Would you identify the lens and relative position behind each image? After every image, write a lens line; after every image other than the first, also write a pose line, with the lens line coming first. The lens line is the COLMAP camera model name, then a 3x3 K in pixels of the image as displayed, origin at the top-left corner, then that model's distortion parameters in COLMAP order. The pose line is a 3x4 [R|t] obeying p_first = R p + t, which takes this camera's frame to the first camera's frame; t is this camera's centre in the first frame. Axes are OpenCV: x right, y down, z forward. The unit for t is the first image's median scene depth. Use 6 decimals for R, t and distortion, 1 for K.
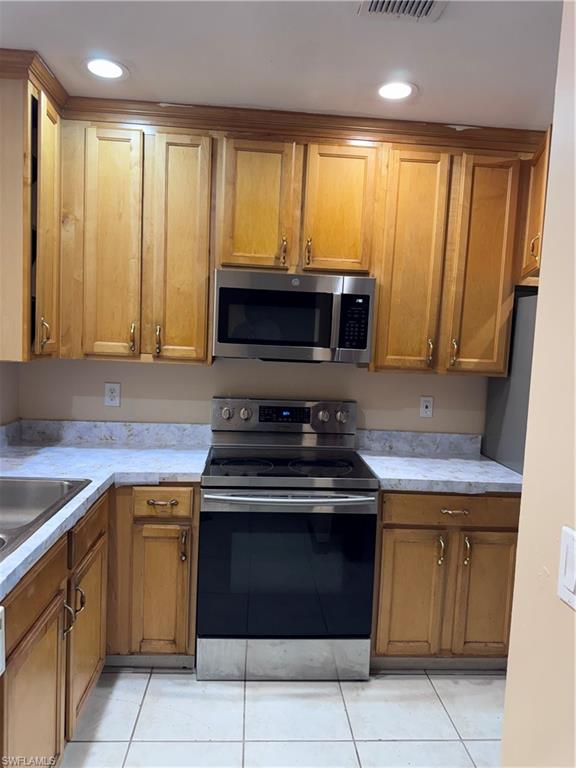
lens RADIAL K [[521.4, 0, 284.8], [0, 521.4, 389.8], [0, 0, 1]] dist [0.001027, 0.002268]
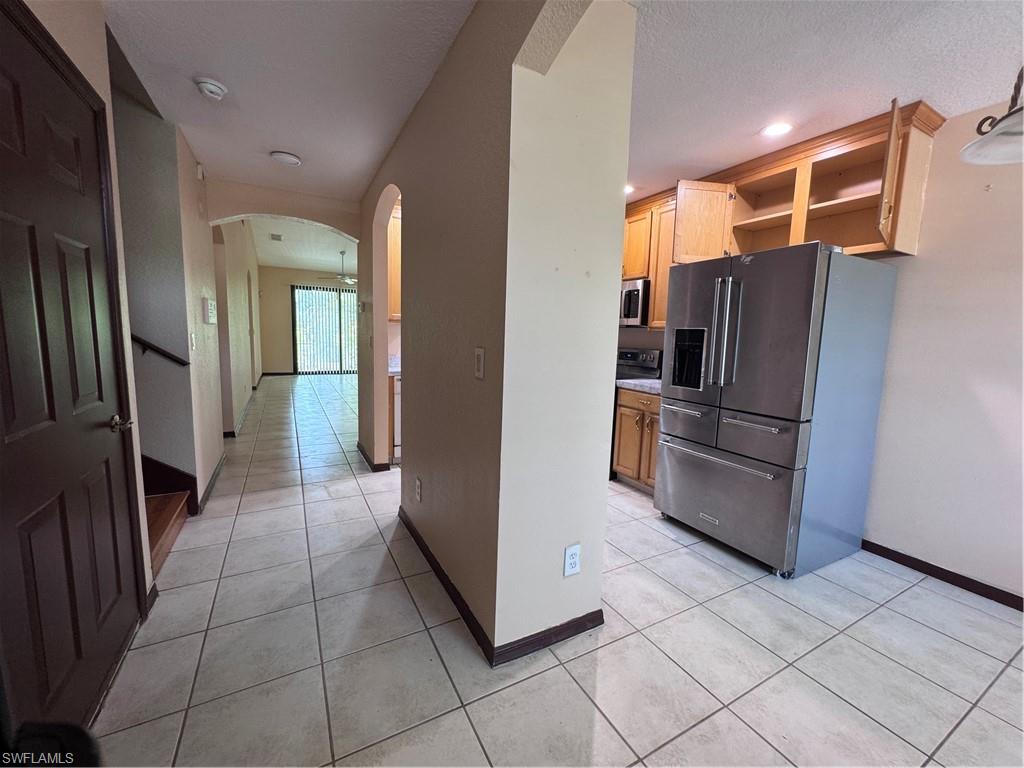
lens RADIAL K [[413.1, 0, 512.2], [0, 413.1, 384.3], [0, 0, 1]] dist [-0.003931, 0.000245]
pose [[0.430187, 0.082173, -0.898992, 1.405903], [-0.087162, 0.994977, 0.049238, 0.134551], [0.898522, 0.057176, 0.435189, -0.067439]]
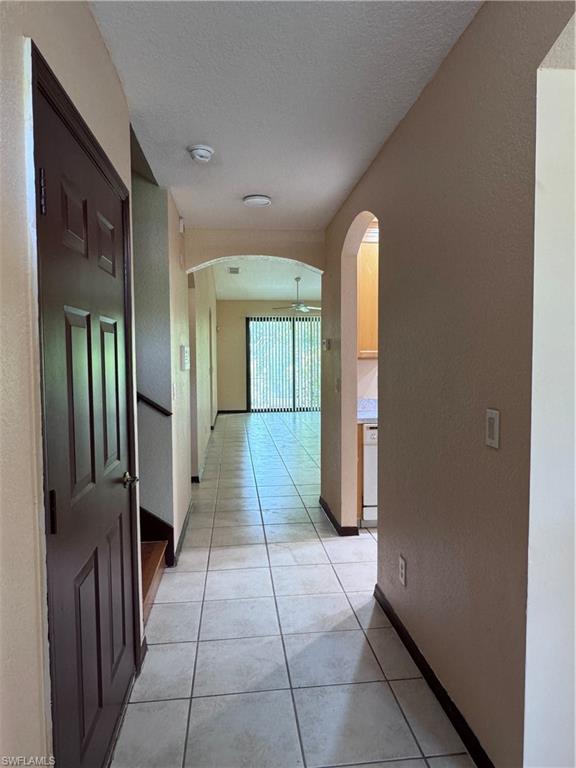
lens RADIAL K [[501.0, 0, 286.7], [0, 501.0, 383.3], [0, 0, 1]] dist [-0.007872, 0.004849]
pose [[0.046150, 0.009684, -0.998888, 1.412475], [-0.071749, 0.997402, 0.006355, 0.094403], [0.996354, 0.071376, 0.046725, -0.126608]]
